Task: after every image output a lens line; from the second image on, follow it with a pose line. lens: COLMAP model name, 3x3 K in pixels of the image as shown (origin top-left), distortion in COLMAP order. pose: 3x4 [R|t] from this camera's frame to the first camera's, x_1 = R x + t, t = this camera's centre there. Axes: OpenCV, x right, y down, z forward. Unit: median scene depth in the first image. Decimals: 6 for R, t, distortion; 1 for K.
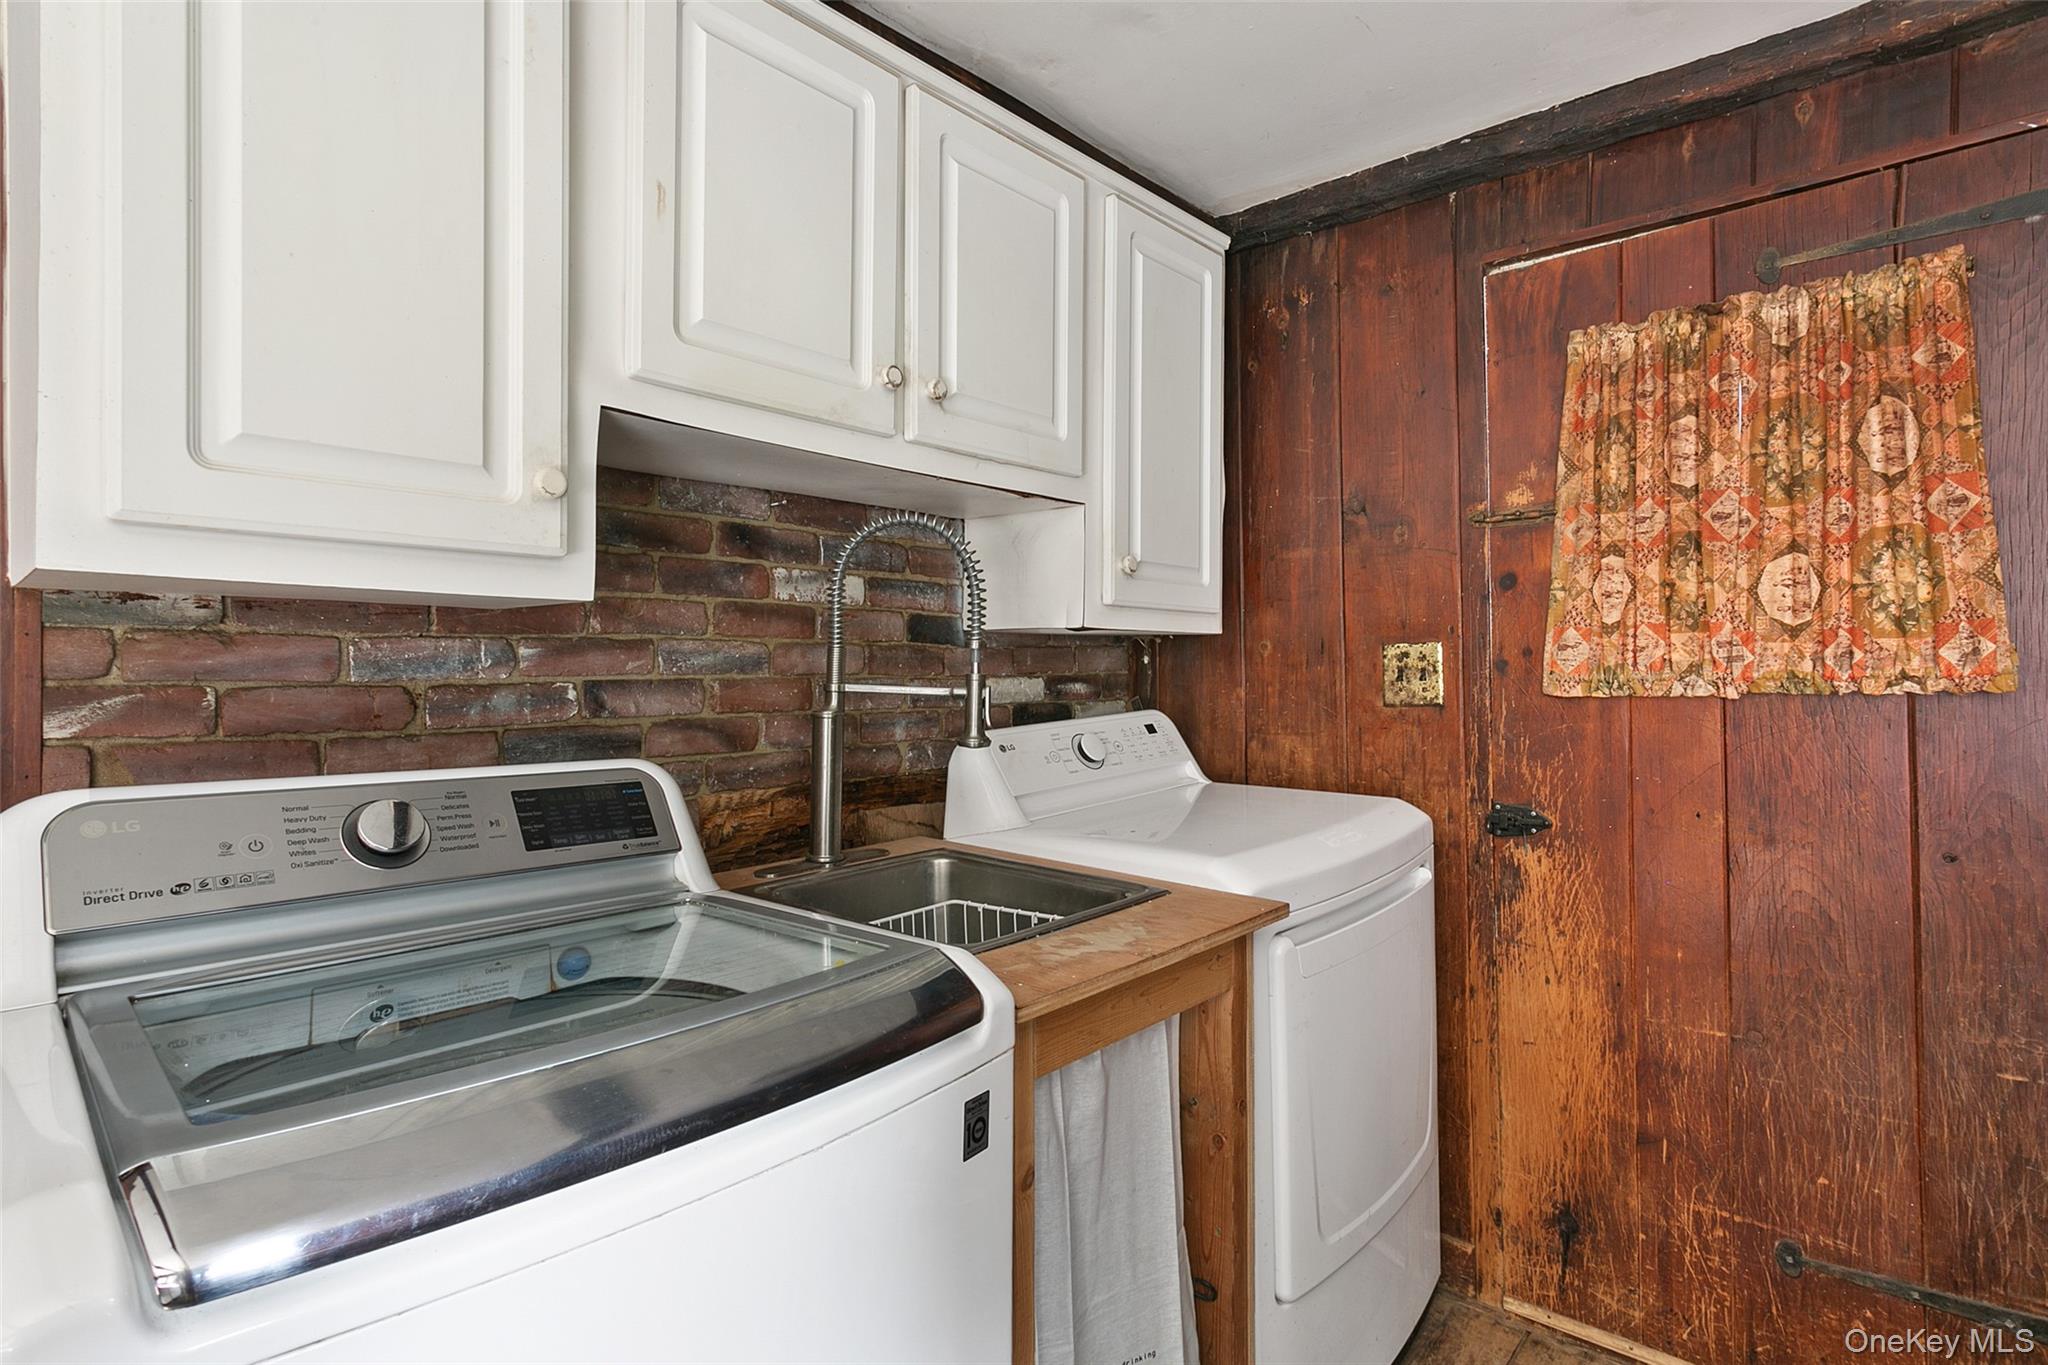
lens RADIAL K [[1003.6, 0, 1026.6], [0, 1003.6, 662.7], [0, 0, 1]] dist [-0.000137, -0.000352]
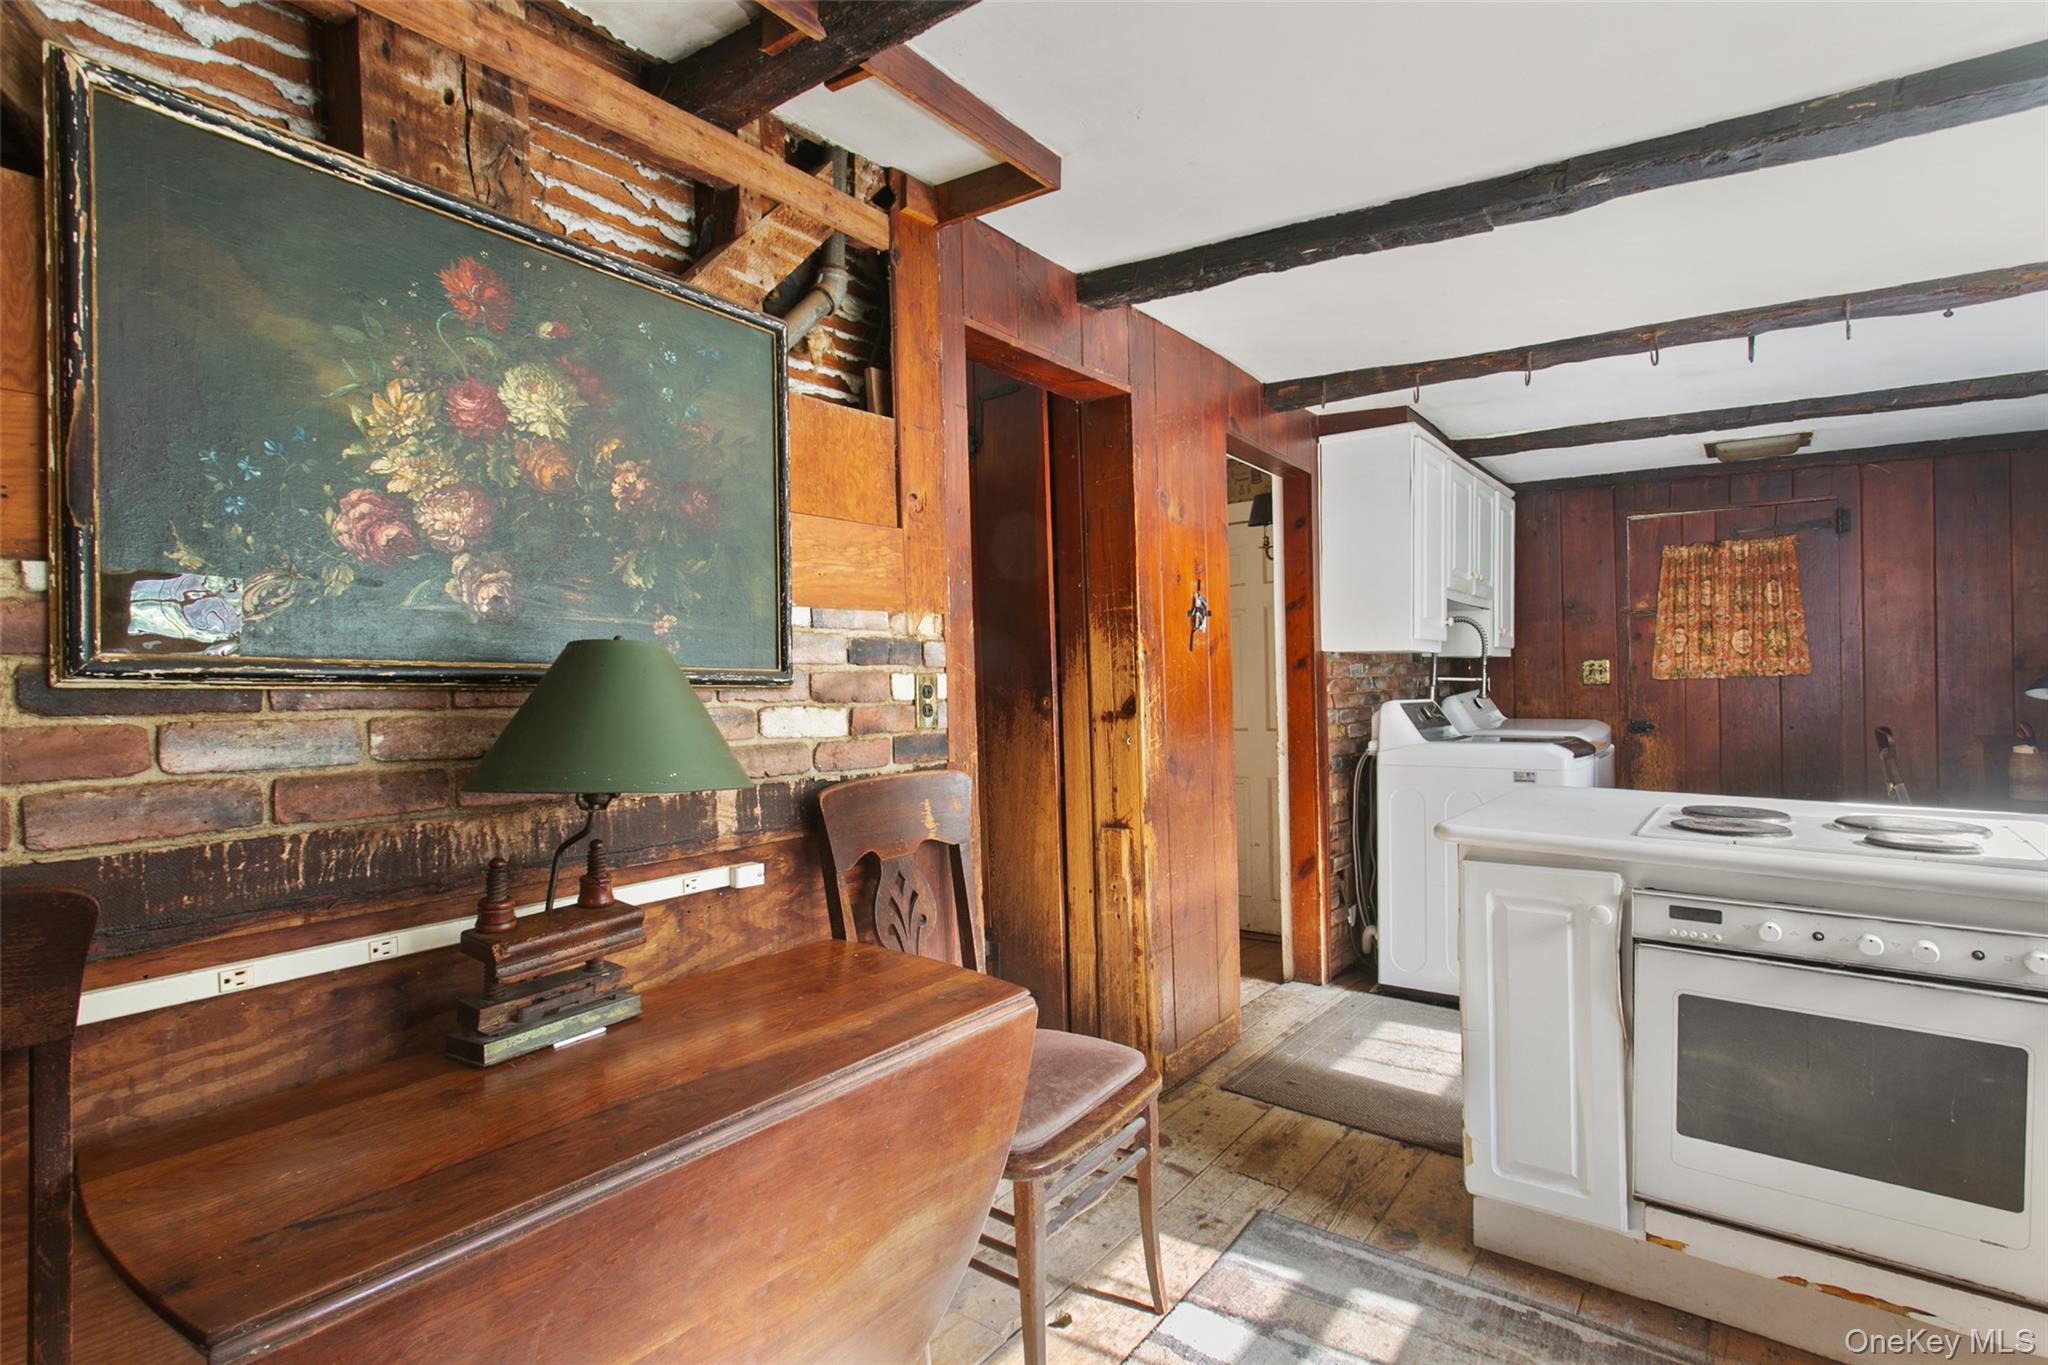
lens RADIAL K [[1003.6, 0, 1022.4], [0, 1003.6, 688.8], [0, 0, 1]] dist [-0.000137, -0.000352]
pose [[0.992158, -0.016361, 0.123914, -1.596252], [0.014278, 0.999742, 0.017683, -0.014113], [-0.124172, -0.015775, 0.992135, -1.561556]]
